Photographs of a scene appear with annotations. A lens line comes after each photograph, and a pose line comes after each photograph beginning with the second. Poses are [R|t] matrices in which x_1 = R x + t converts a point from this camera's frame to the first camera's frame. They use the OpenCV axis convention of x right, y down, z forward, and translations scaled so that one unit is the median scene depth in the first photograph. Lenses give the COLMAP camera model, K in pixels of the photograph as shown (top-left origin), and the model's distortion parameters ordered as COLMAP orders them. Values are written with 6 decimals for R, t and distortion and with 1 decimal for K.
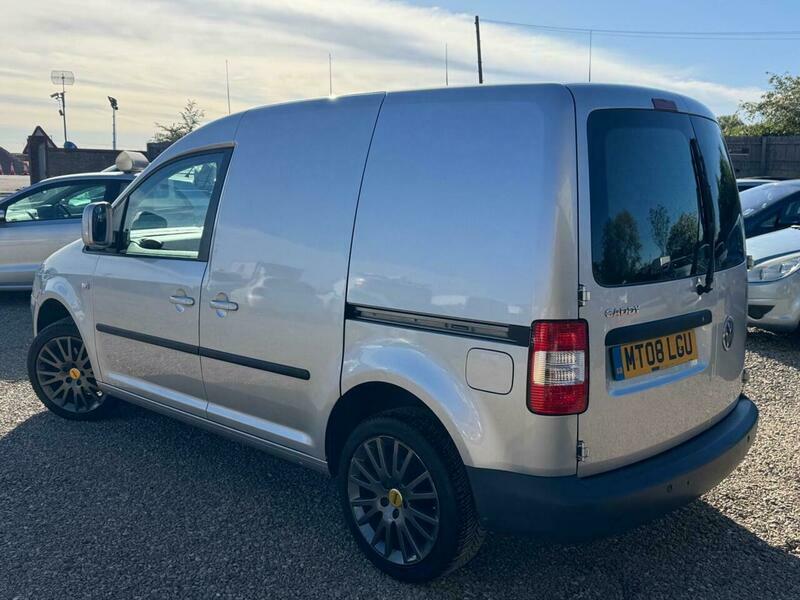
lens RADIAL K [[790.8, 0, 401.0], [0, 790.8, 306.1], [0, 0, 1]] dist [0.017656, 0.000000]
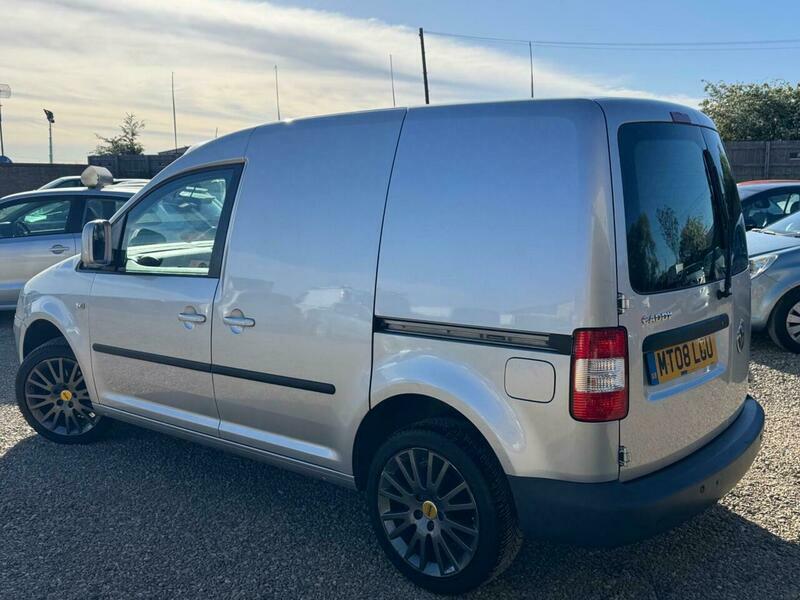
lens RADIAL K [[790.8, 0, 398.1], [0, 790.8, 299.0], [0, 0, 1]] dist [0.017656, 0.000000]
pose [[0.997213, -0.025039, 0.070283, -0.101553], [0.026437, 0.999469, -0.019033, -0.005715], [-0.069769, 0.020838, 0.997345, -0.001415]]
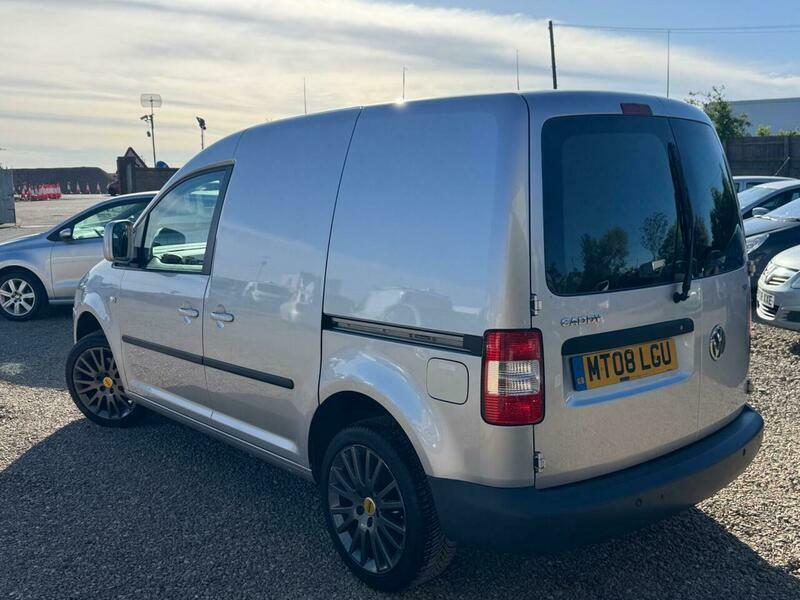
lens RADIAL K [[790.8, 0, 394.6], [0, 790.8, 304.5], [0, 0, 1]] dist [0.017656, 0.000000]
pose [[0.992867, -0.009182, -0.118874, 0.134516], [0.007541, 0.999870, -0.014241, -0.000733], [0.118989, 0.013243, 0.992807, -0.002799]]
